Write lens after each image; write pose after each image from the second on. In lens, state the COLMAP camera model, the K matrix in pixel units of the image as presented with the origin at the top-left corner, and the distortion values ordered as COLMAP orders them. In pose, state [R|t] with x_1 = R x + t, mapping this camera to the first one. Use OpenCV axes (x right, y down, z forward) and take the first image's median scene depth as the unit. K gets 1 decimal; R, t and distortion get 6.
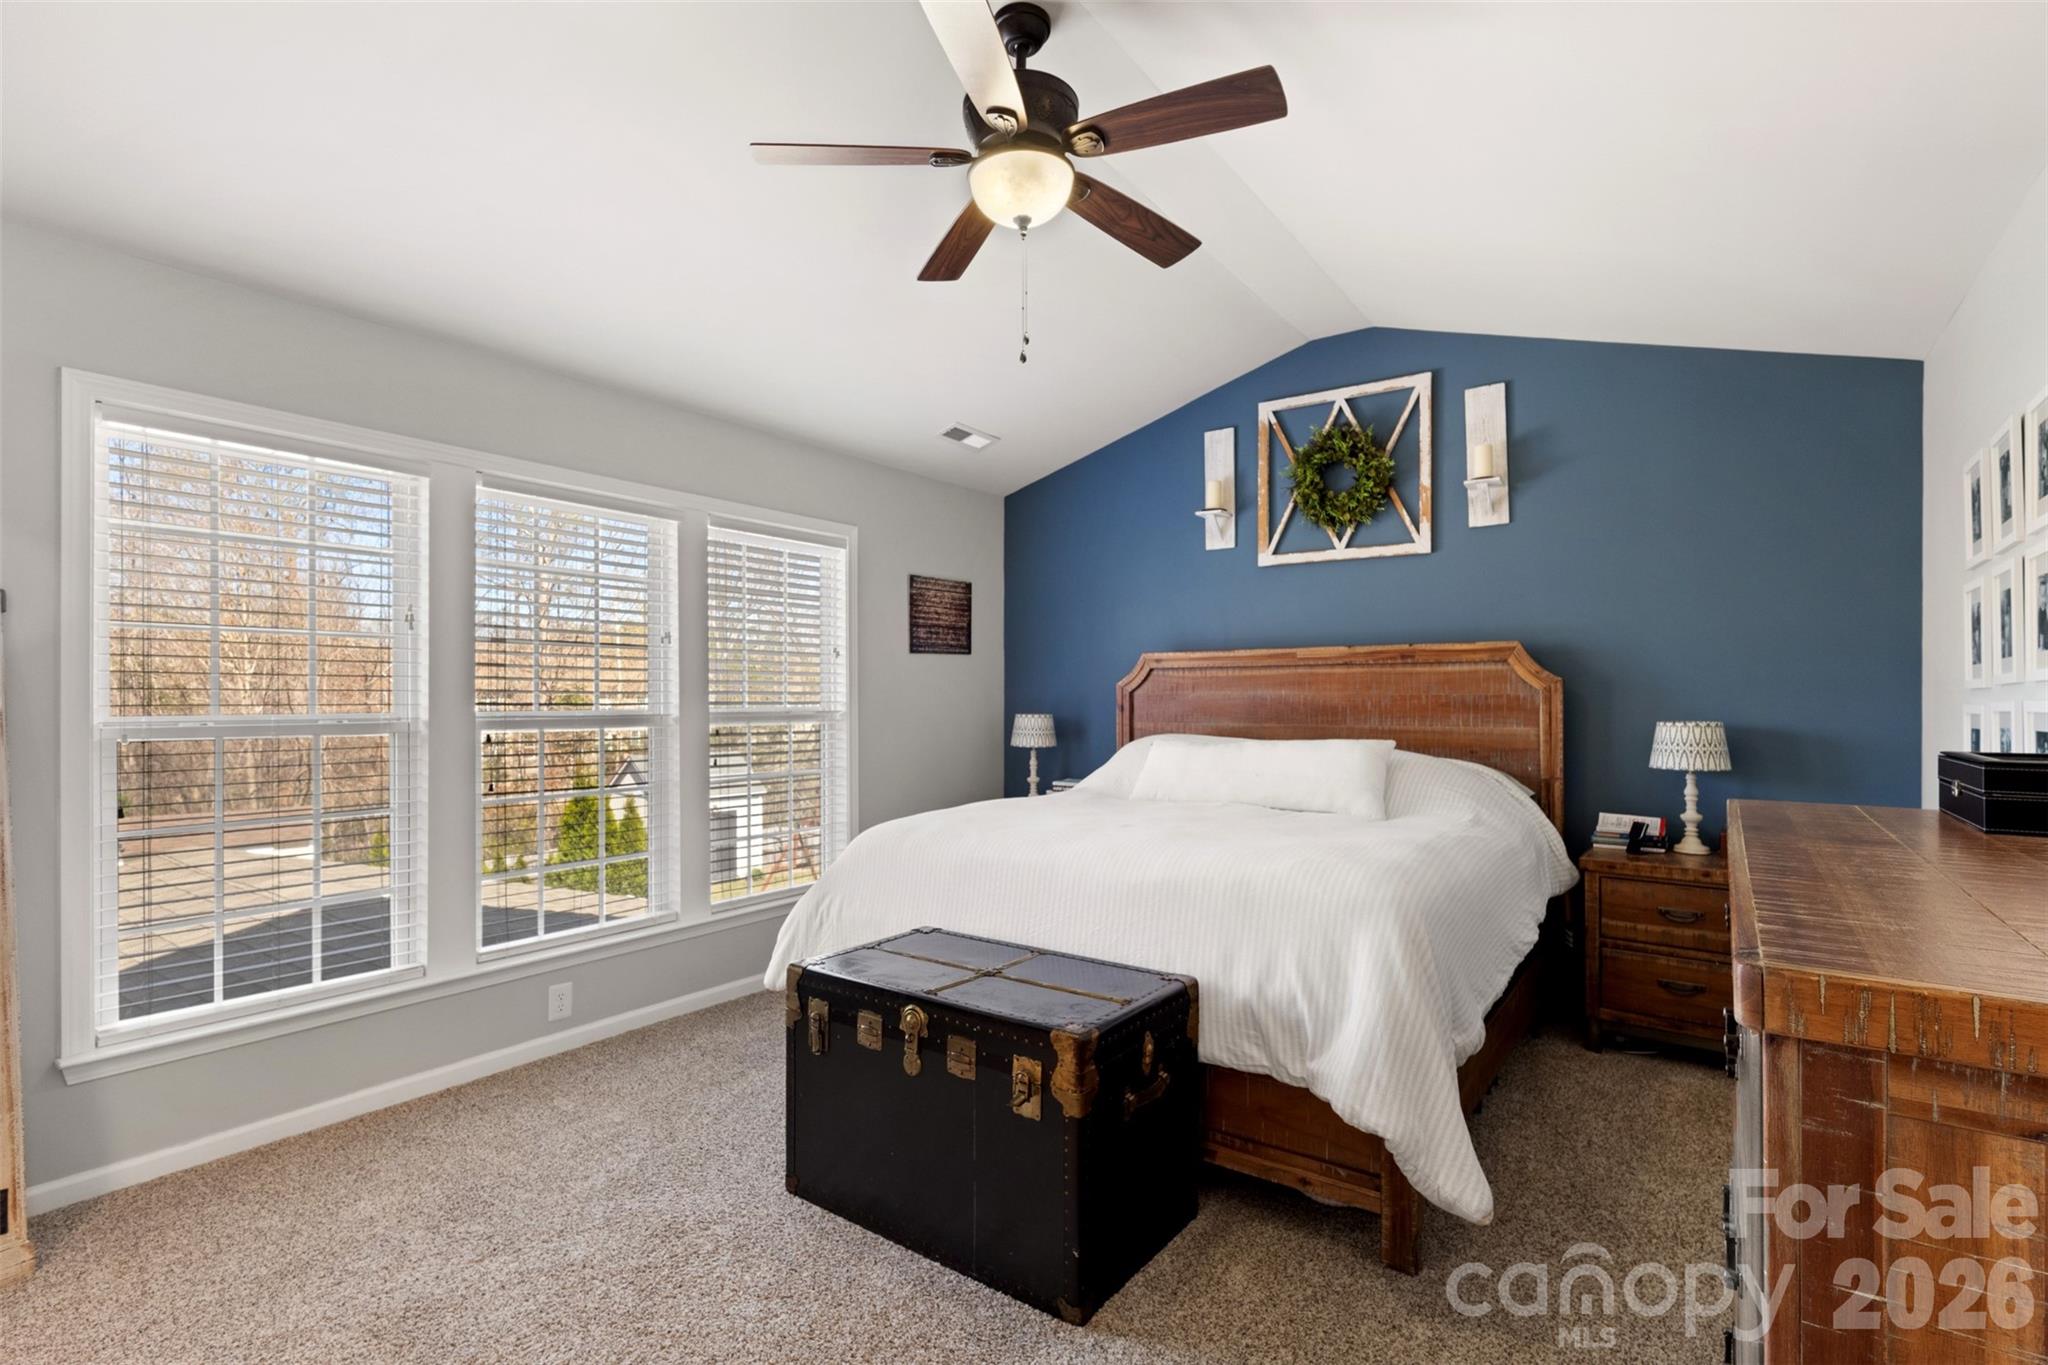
lens RADIAL K [[954.6, 0, 1019.5], [0, 954.6, 686.4], [0, 0, 1]] dist [0.006791, -0.000637]
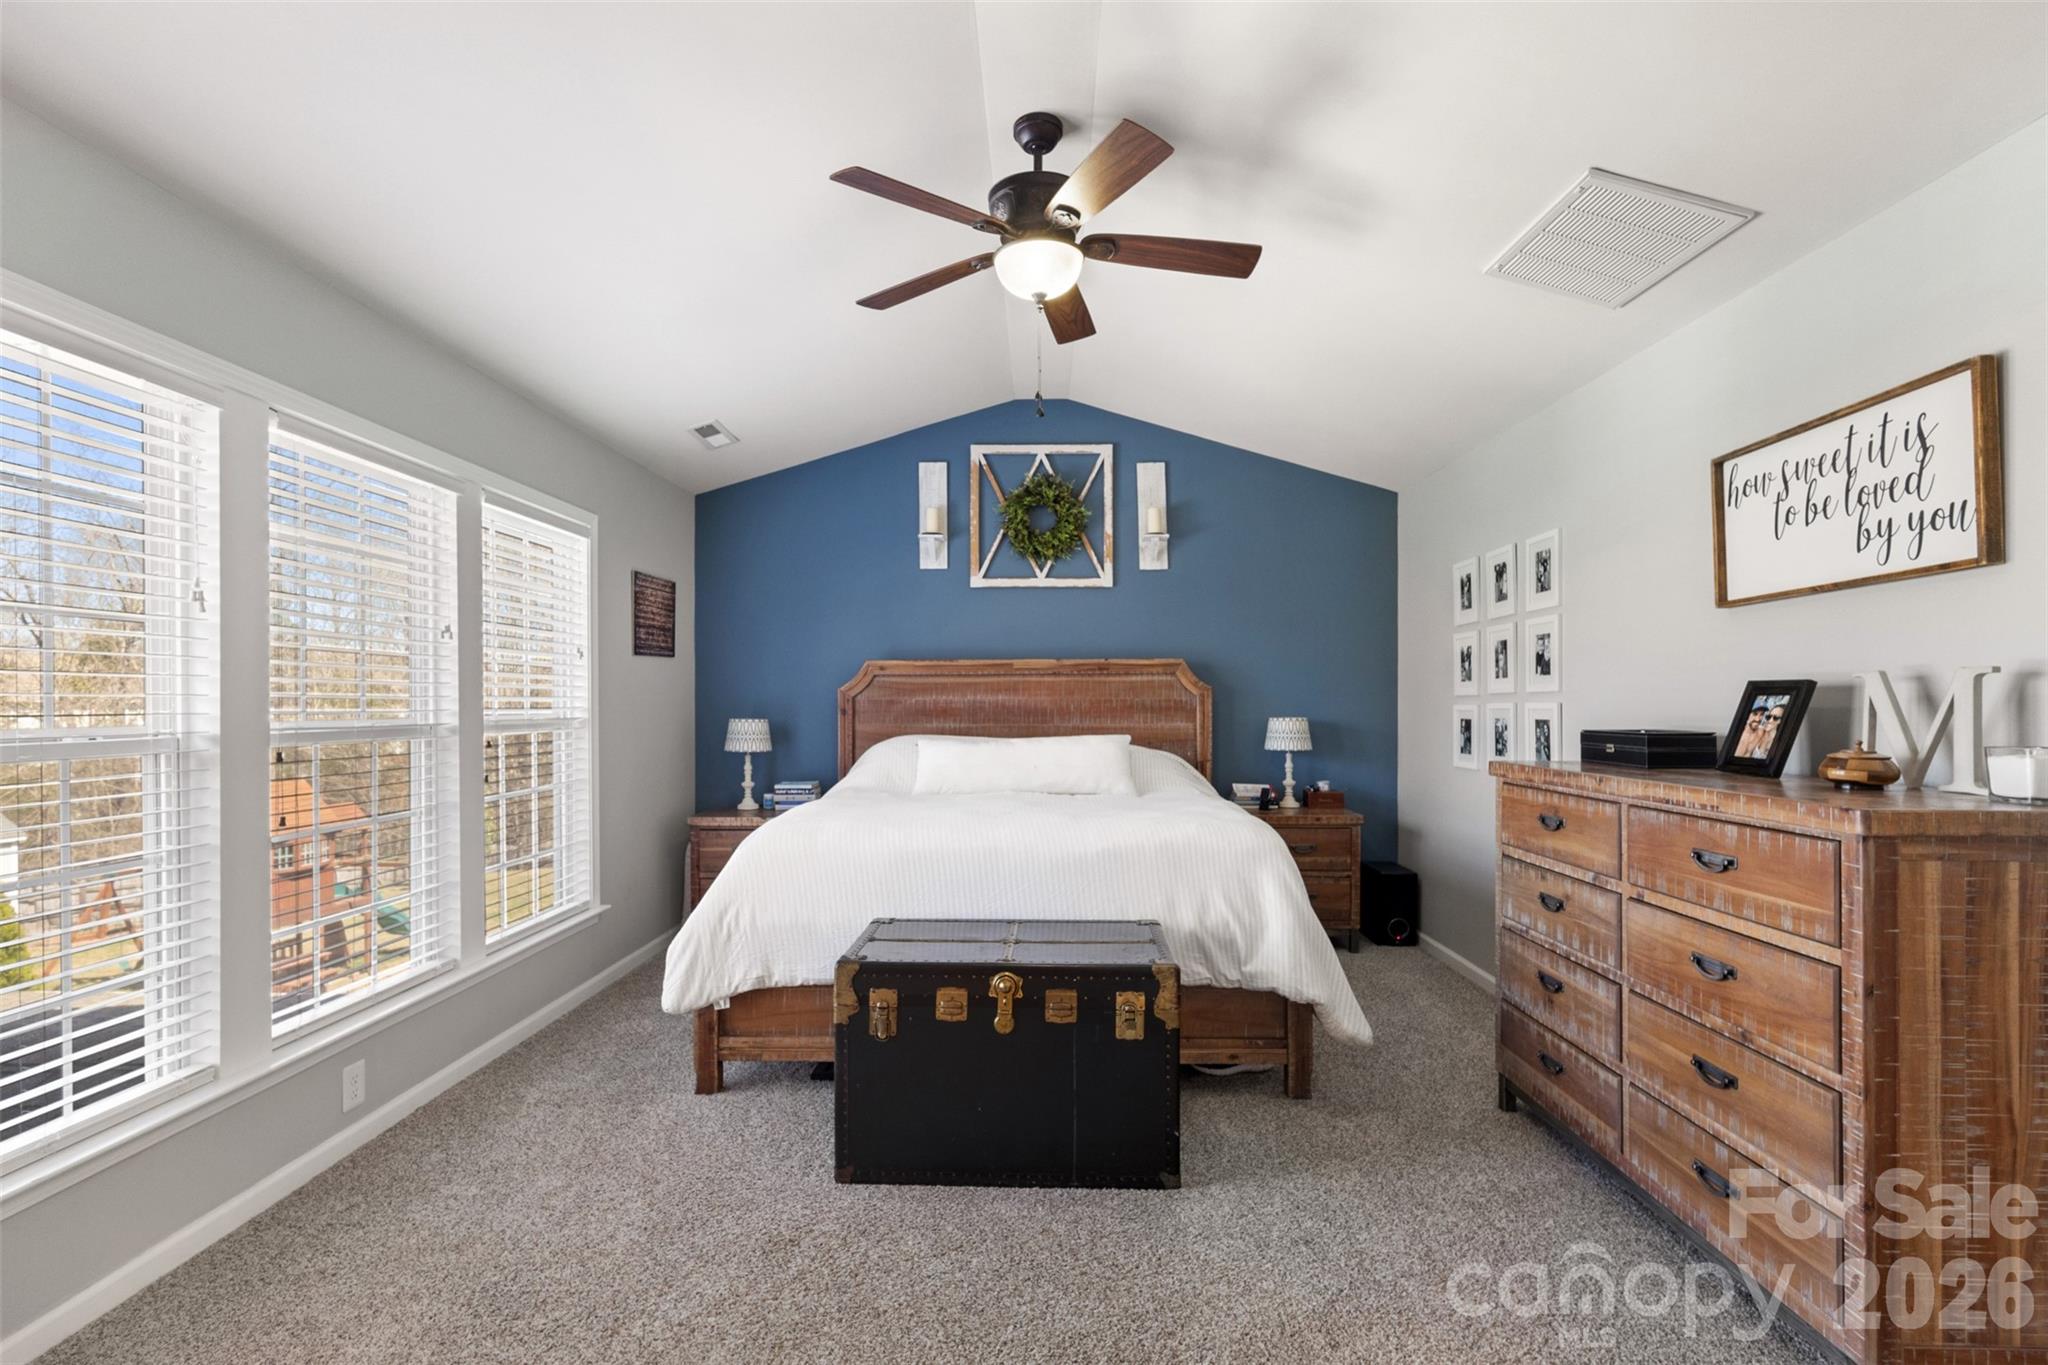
lens RADIAL K [[954.6, 0, 1006.4], [0, 954.6, 691.9], [0, 0, 1]] dist [0.006791, -0.000637]
pose [[0.828486, 0.002756, 0.560002, -0.411445], [-0.004186, 0.999990, 0.001272, -0.001827], [-0.559994, -0.003399, 0.828490, 0.029972]]
